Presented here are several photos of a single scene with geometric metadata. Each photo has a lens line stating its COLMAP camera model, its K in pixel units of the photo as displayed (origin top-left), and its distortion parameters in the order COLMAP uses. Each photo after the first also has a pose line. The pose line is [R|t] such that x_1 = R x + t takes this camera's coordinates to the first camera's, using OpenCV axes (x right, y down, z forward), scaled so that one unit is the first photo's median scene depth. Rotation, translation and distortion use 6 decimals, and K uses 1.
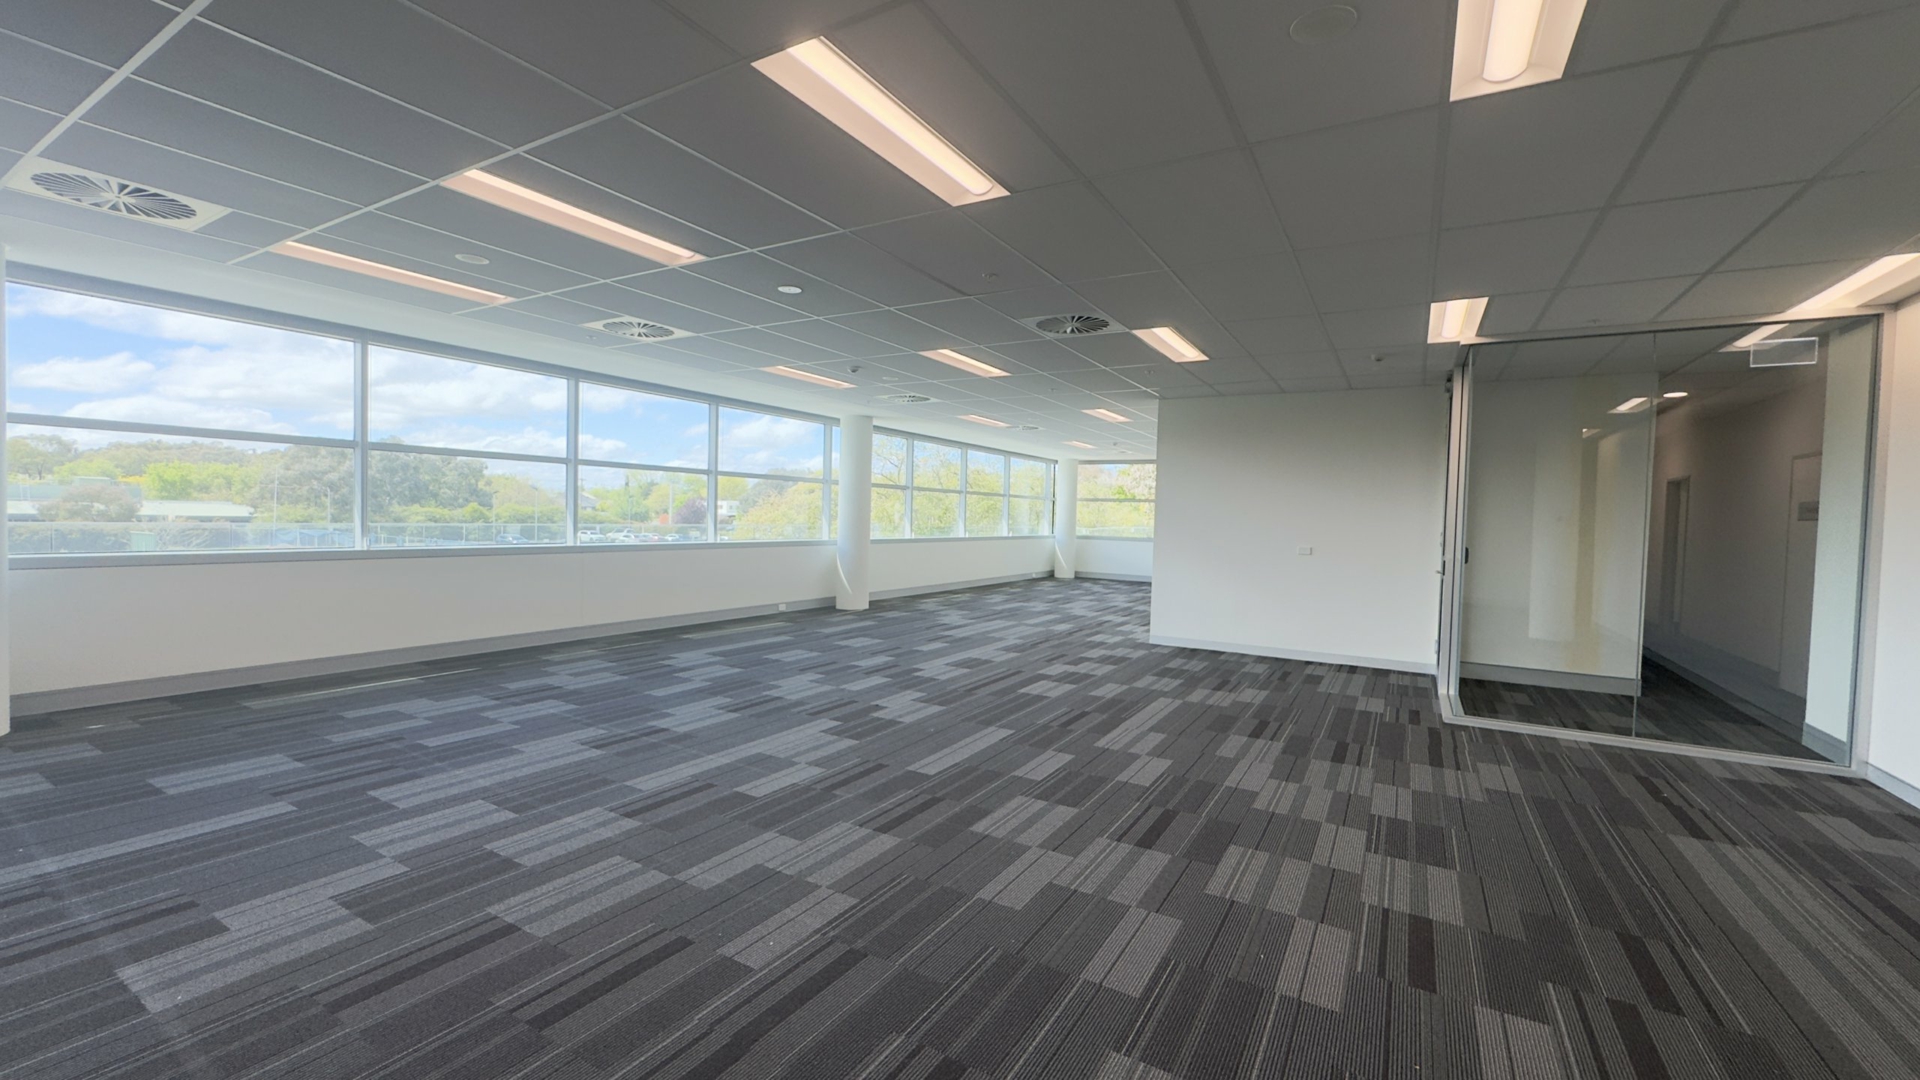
lens RADIAL K [[768.4, 0, 948.1], [0, 768.4, 542.8], [0, 0, 1]] dist [-0.003175, -0.000231]
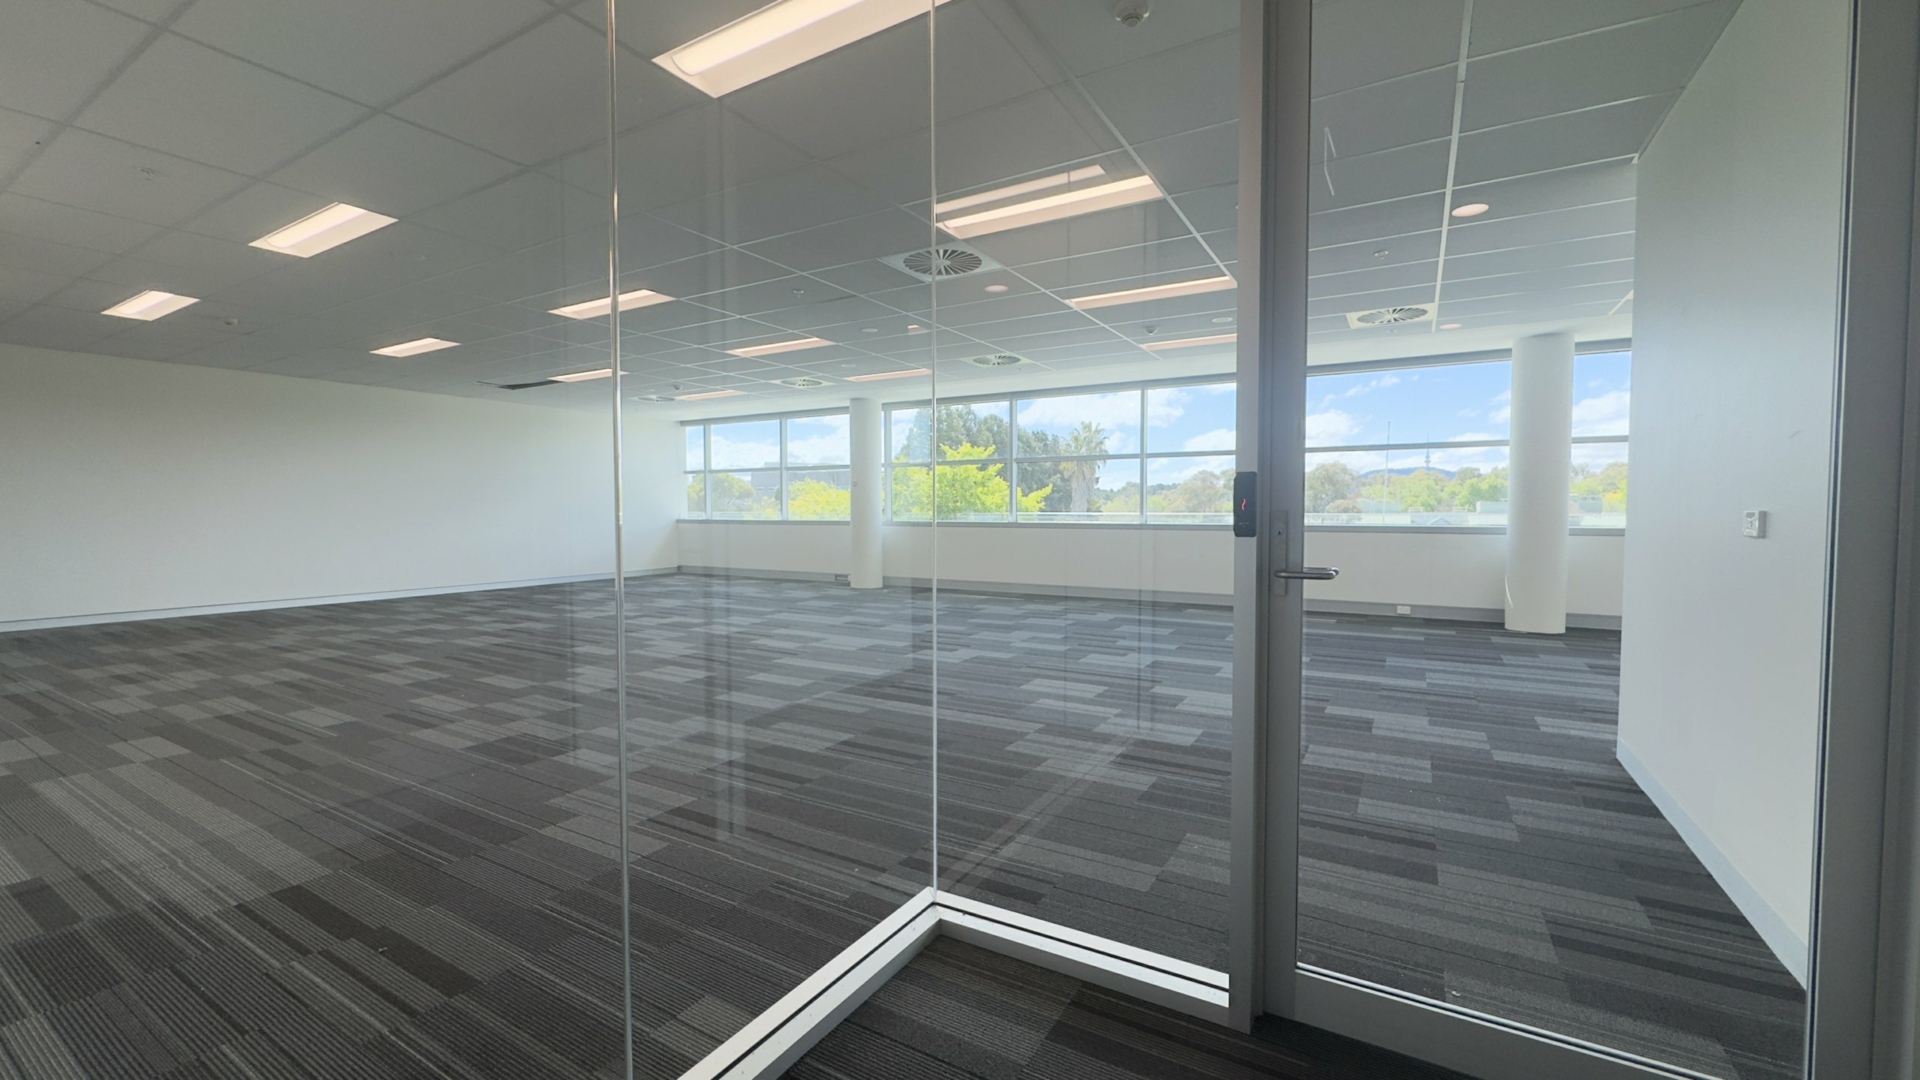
lens RADIAL K [[768.4, 0, 959.8], [0, 768.4, 541.7], [0, 0, 1]] dist [-0.003175, -0.000231]
pose [[-0.000734, 0.014942, -0.999888, 1.182209], [-0.036538, 0.999220, 0.014959, 0.038492], [0.999332, 0.036545, -0.000187, 1.131015]]
